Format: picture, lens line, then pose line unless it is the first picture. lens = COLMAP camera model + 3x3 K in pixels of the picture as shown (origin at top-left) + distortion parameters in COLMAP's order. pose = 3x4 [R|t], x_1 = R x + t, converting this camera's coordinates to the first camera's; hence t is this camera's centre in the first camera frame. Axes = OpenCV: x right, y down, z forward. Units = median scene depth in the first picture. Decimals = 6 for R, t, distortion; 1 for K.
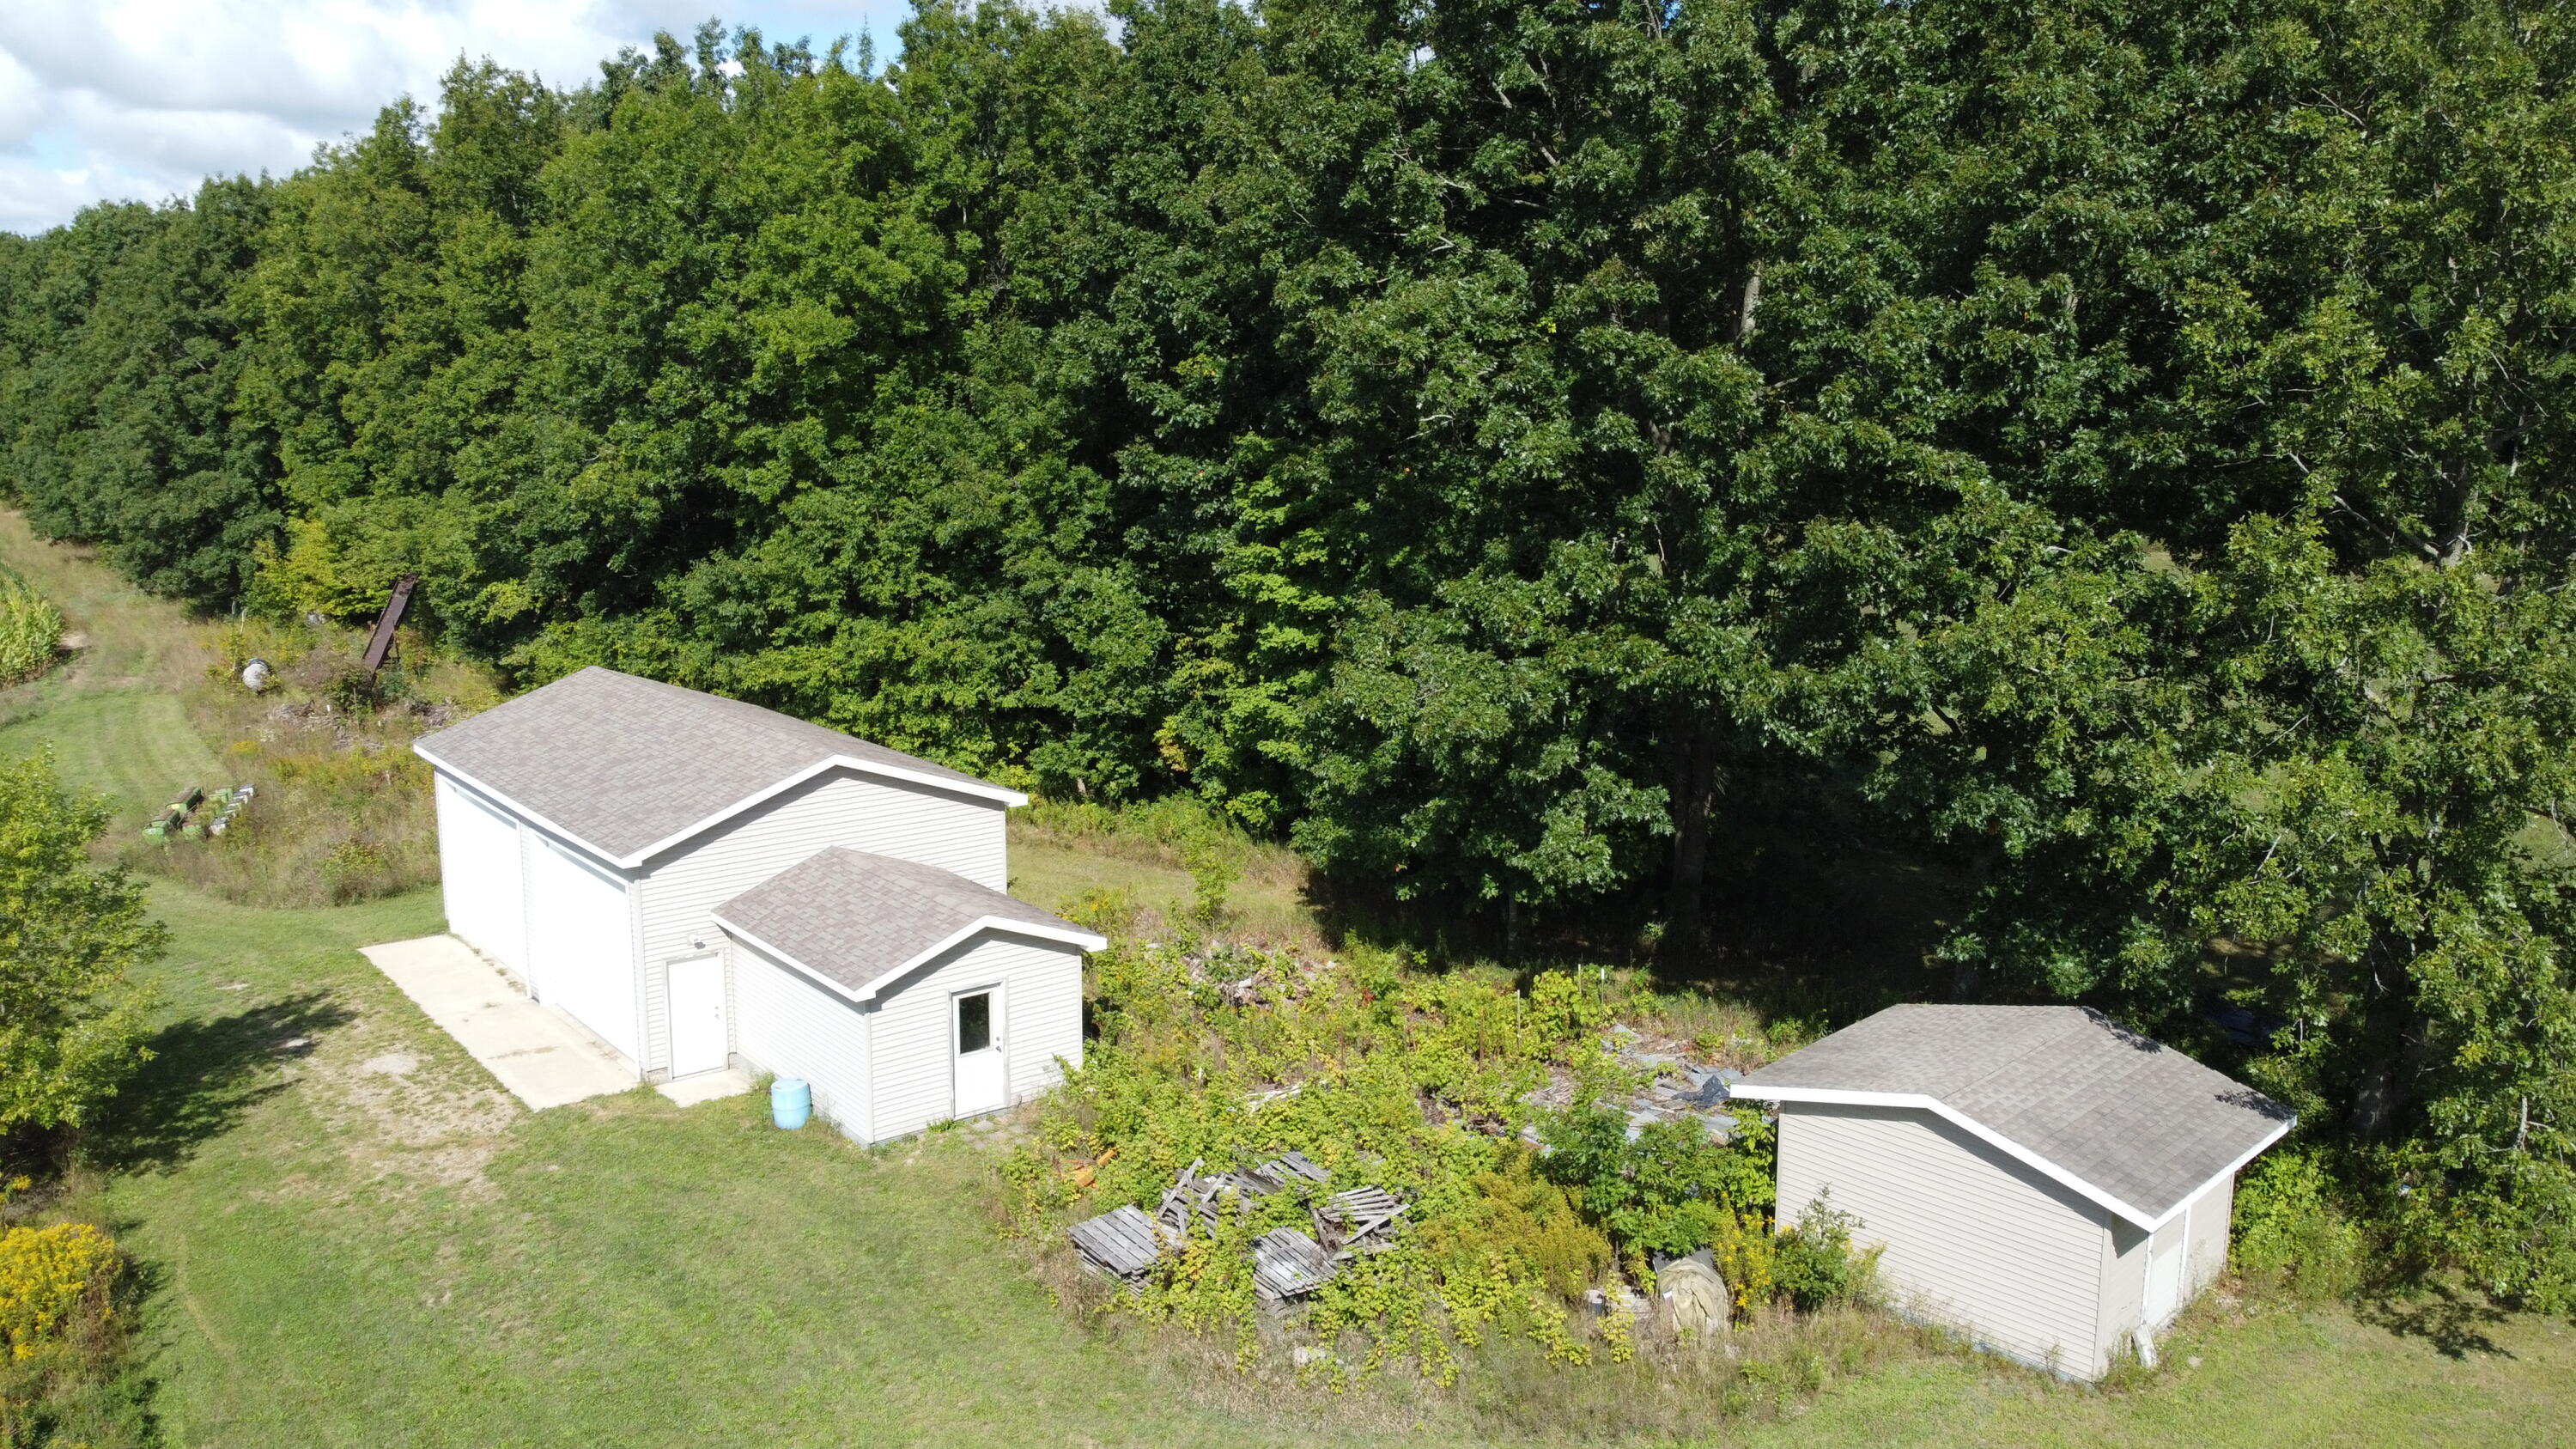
lens RADIAL K [[1954.4, 0, 1276.7], [0, 1954.4, 716.2], [0, 0, 1]] dist [-0.000321, -0.008861]
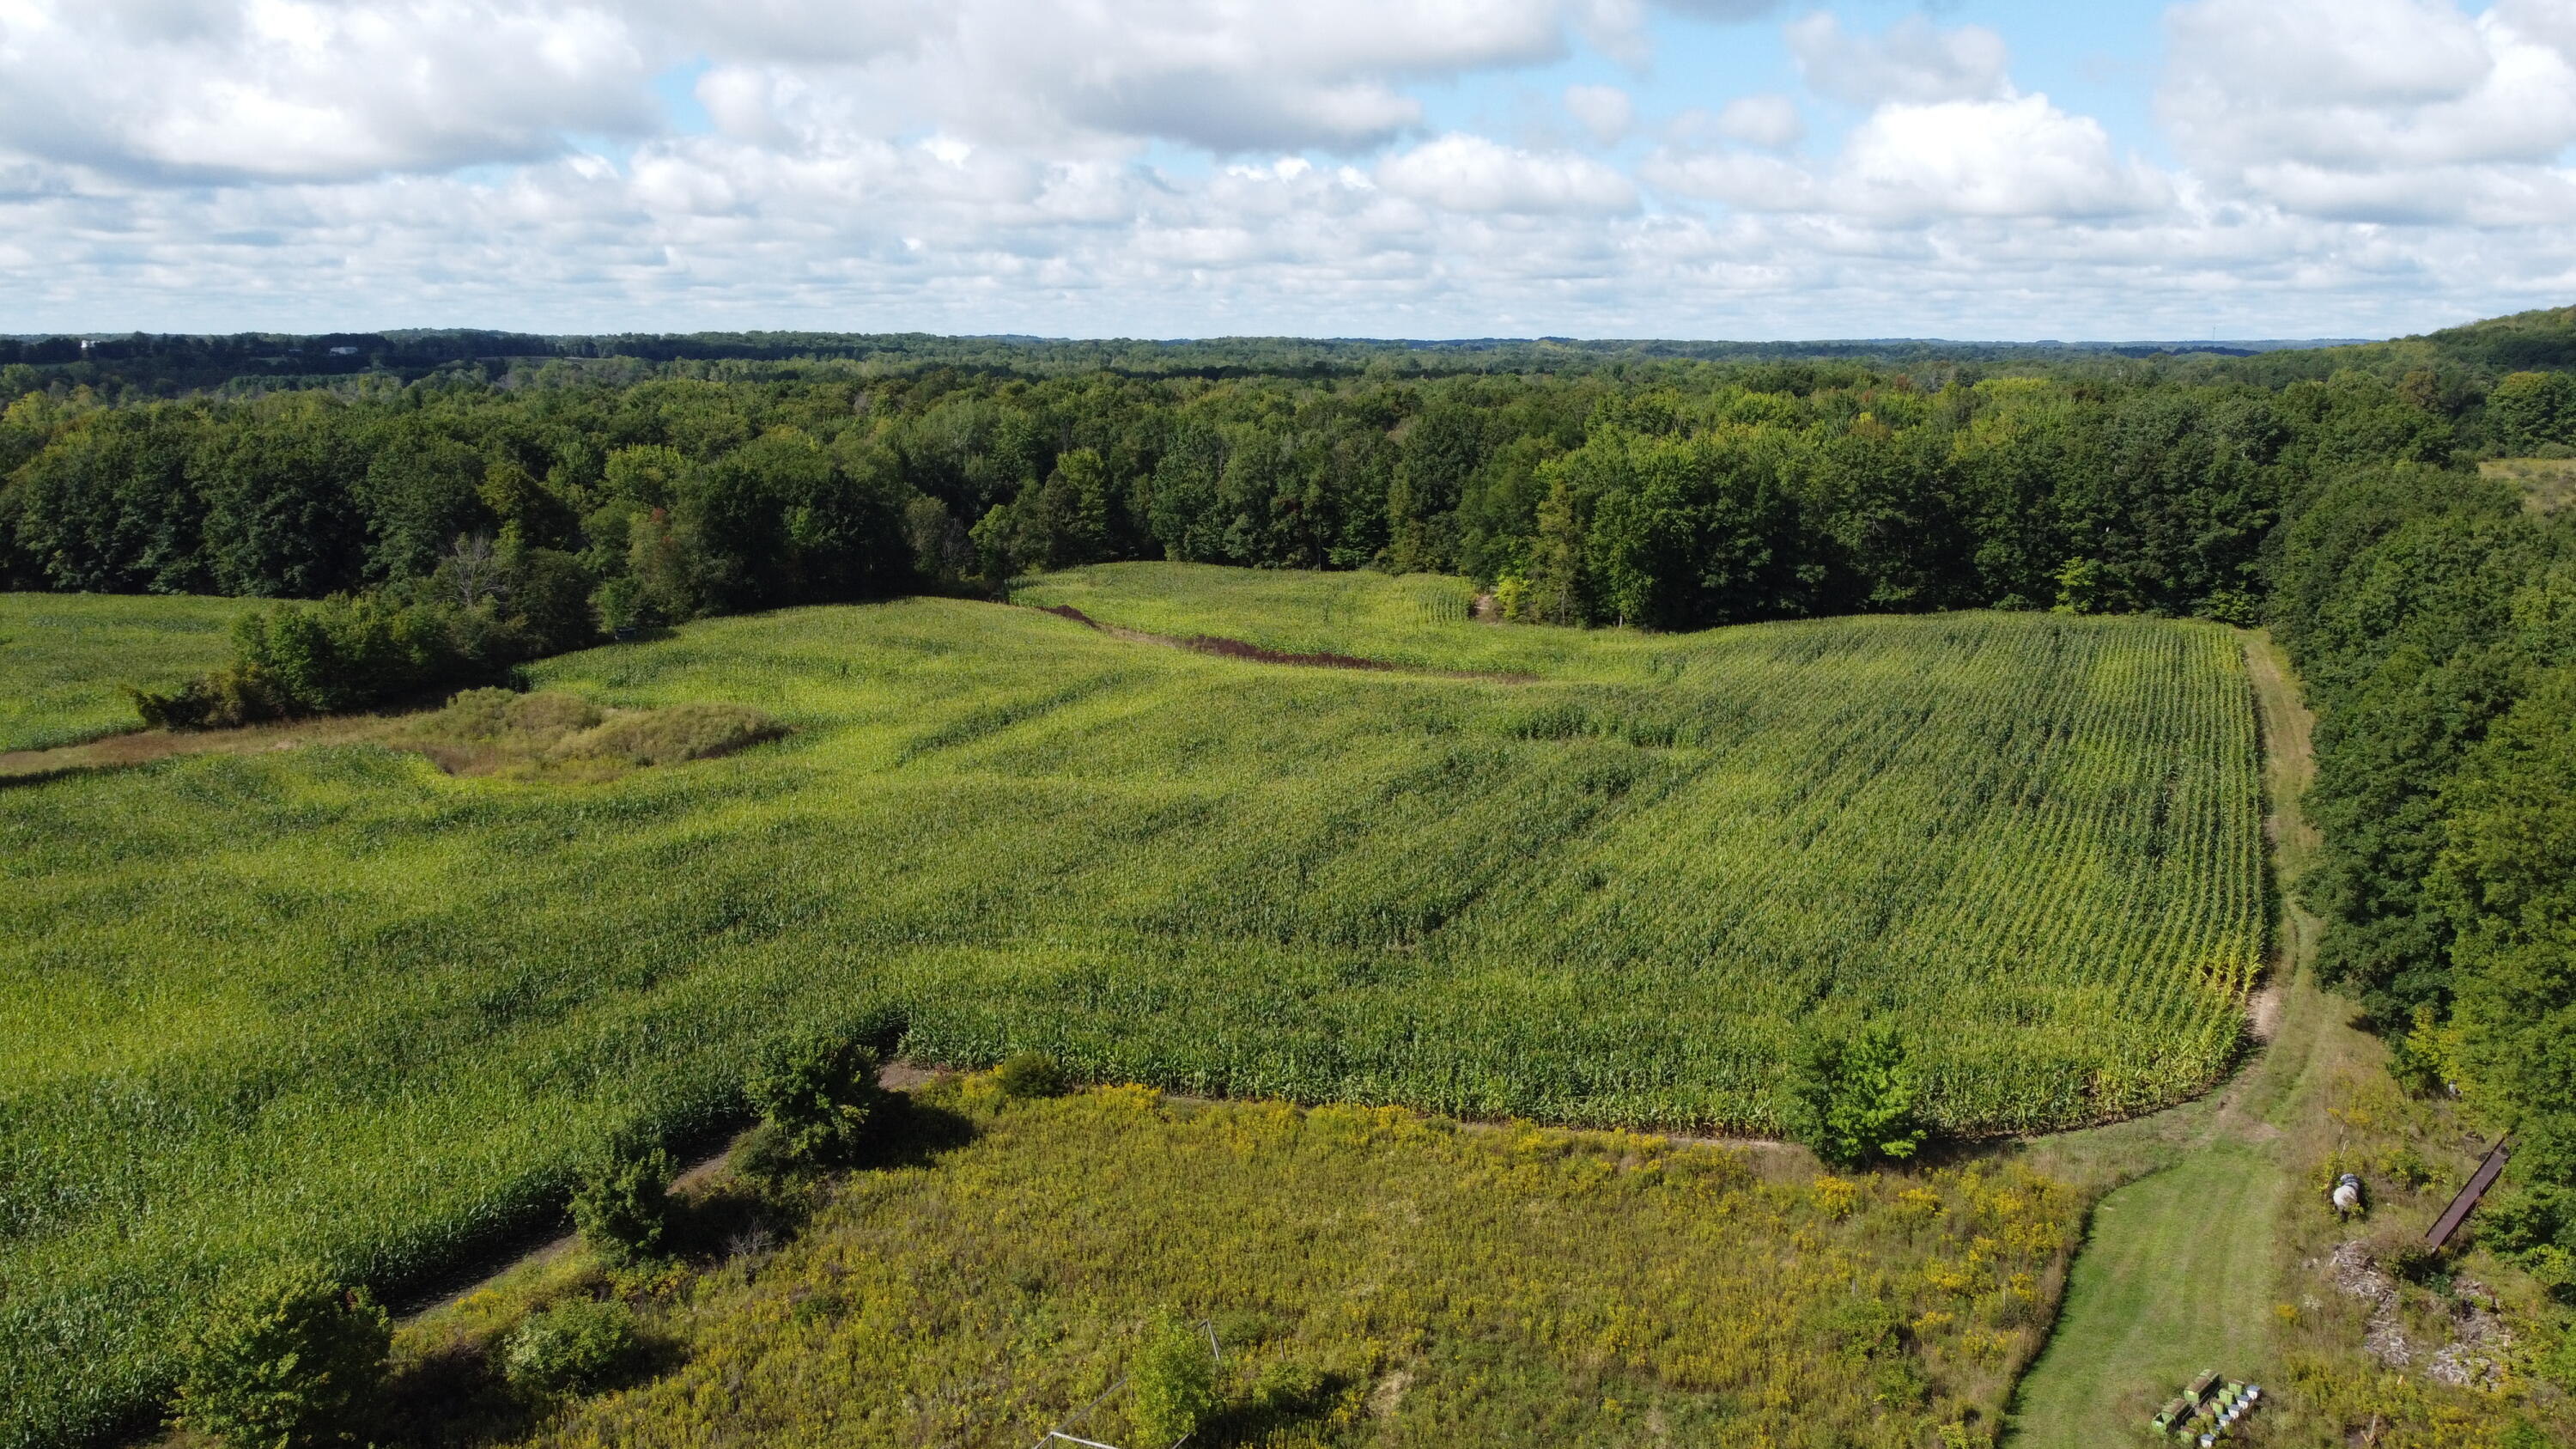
lens RADIAL K [[1954.4, 0, 1276.7], [0, 1954.4, 716.2], [0, 0, 1]] dist [-0.000321, -0.008861]
pose [[0.449426, 0.167797, -0.877417, 0.209401], [-0.167919, 0.980560, 0.101512, -0.417052], [0.877394, 0.101713, 0.468866, -0.161475]]
